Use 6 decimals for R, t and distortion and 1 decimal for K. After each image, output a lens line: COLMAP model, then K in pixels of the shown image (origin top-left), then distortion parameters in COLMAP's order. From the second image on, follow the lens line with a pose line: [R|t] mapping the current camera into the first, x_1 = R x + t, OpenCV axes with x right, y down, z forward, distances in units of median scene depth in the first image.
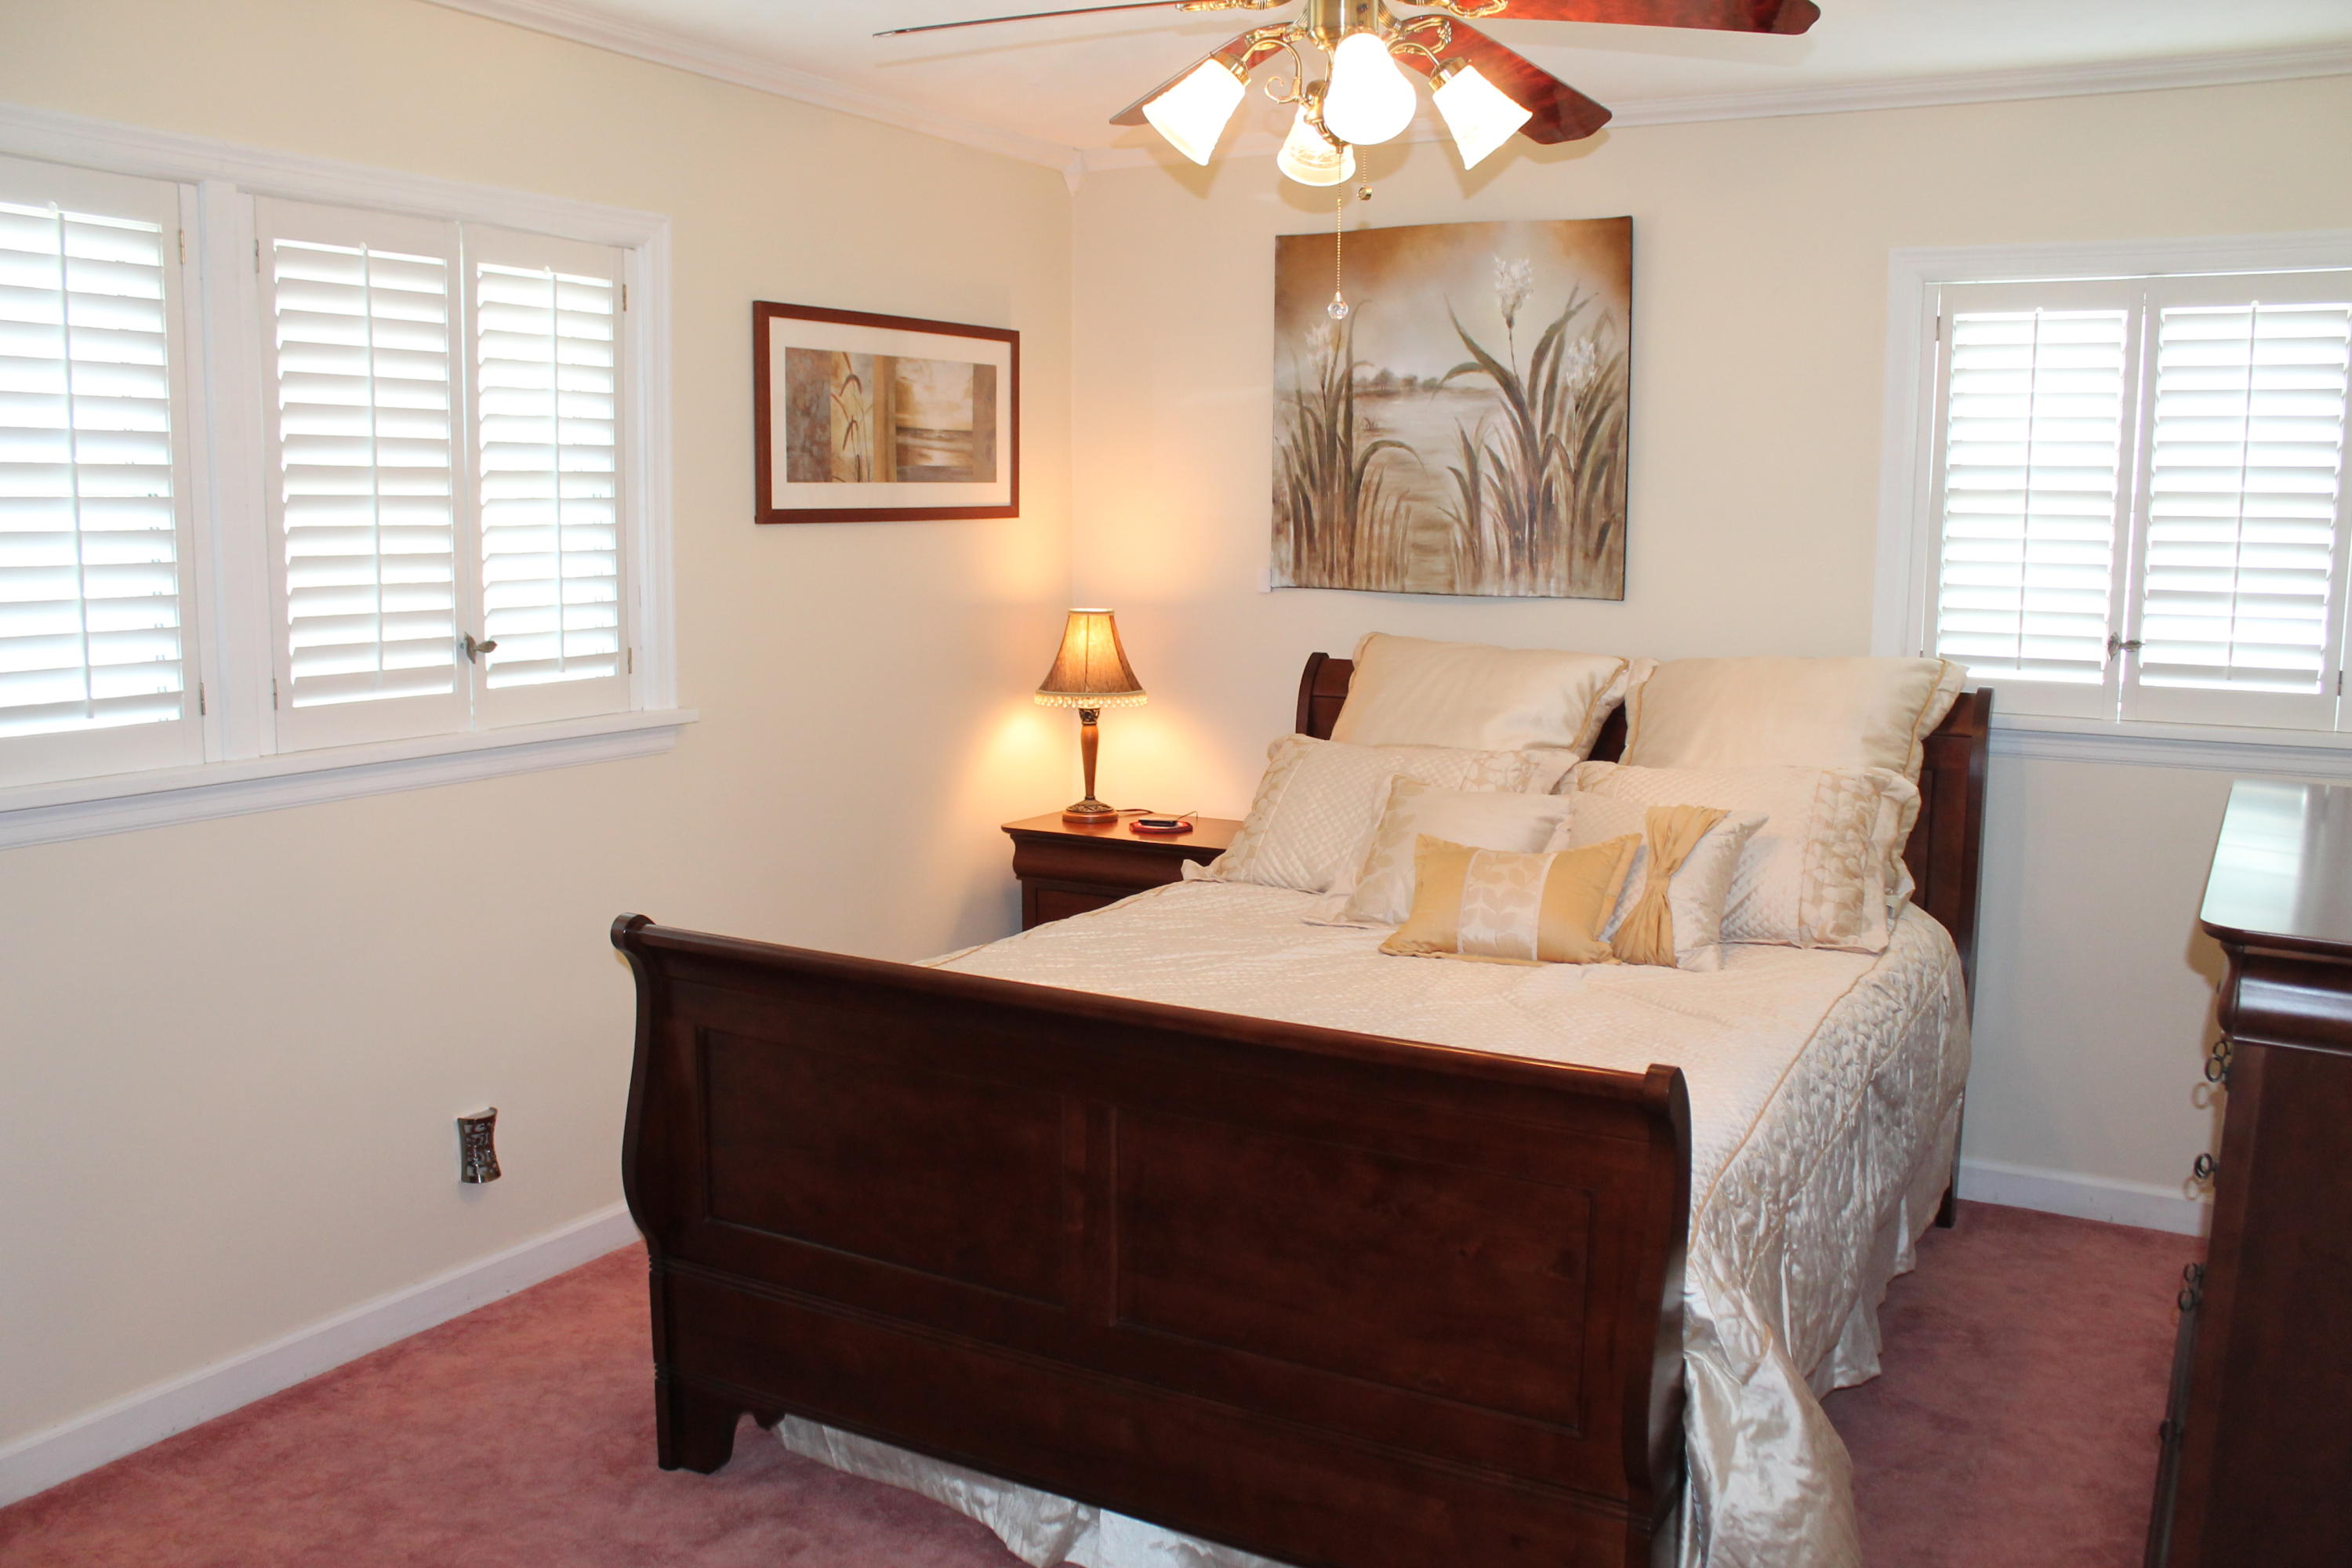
lens RADIAL K [[1993.0, 0, 1177.7], [0, 1993.0, 796.5], [0, 0, 1]] dist [-0.165880, 0.151693]
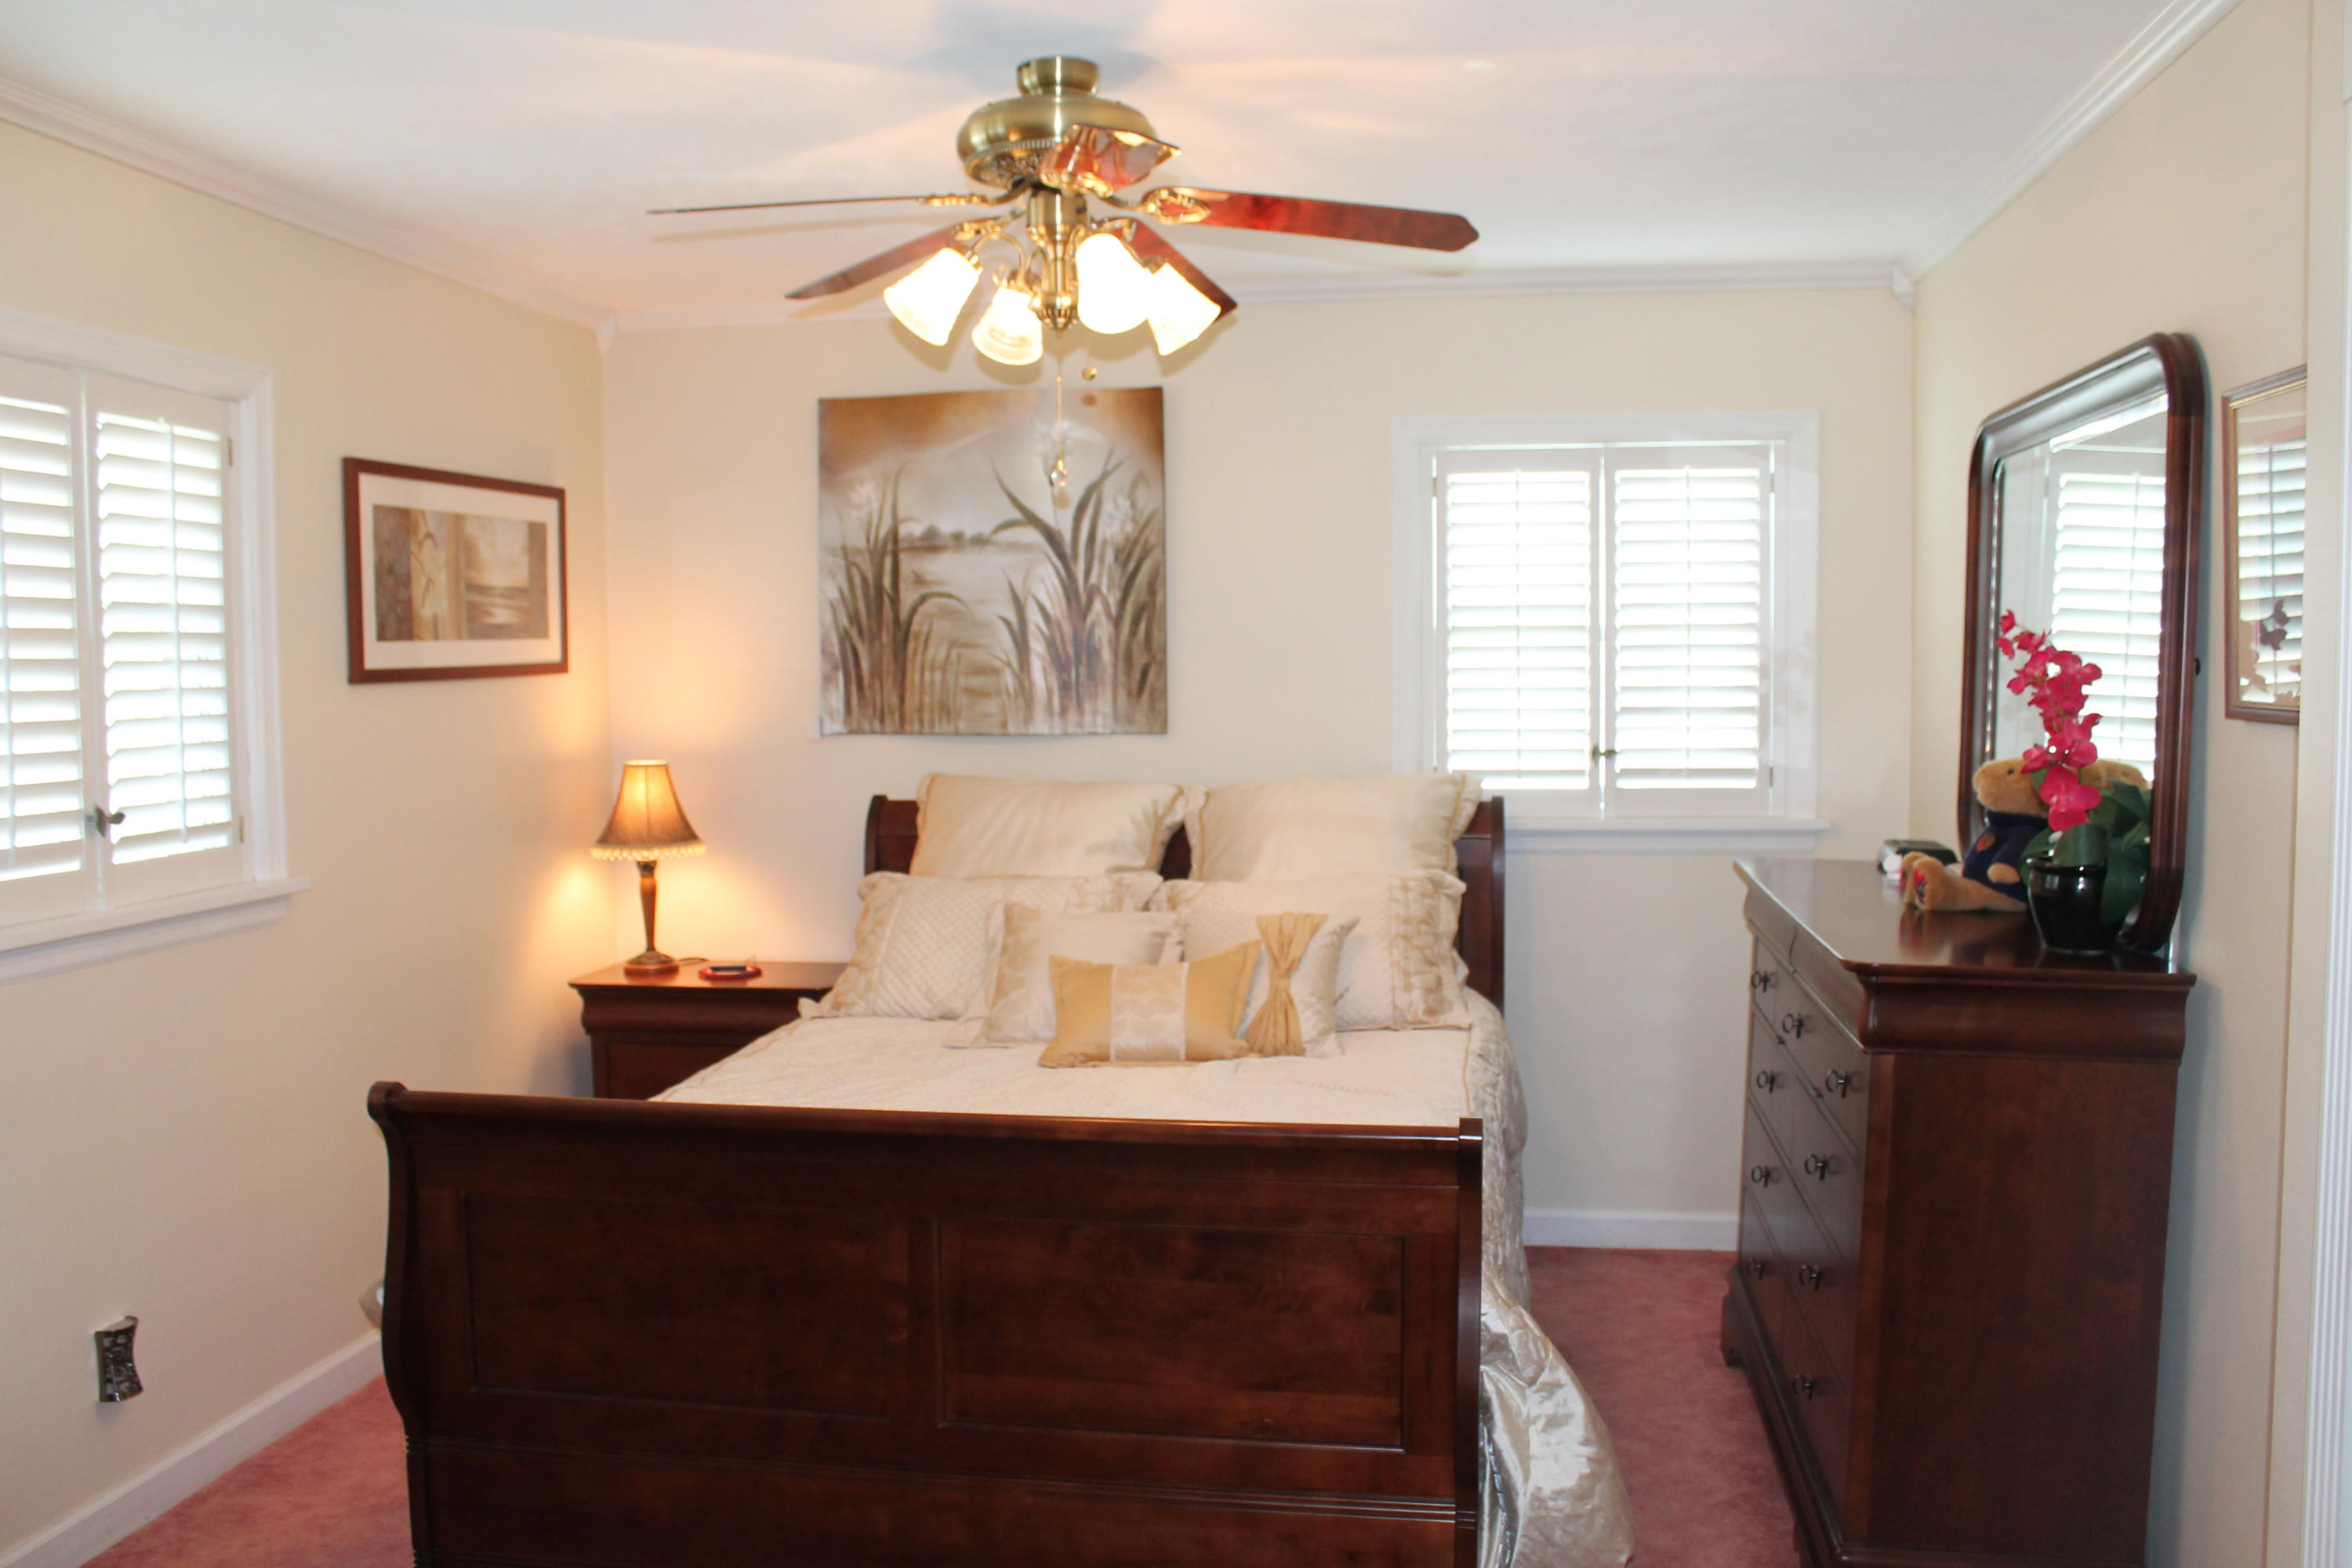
lens RADIAL K [[1993.0, 0, 1177.7], [0, 1993.0, 796.5], [0, 0, 1]] dist [-0.165880, 0.151693]
pose [[0.934448, -0.042532, 0.353550, -0.180787], [0.067943, 0.995897, -0.059770, 0.002019], [-0.349557, 0.079873, 0.933504, -0.035031]]
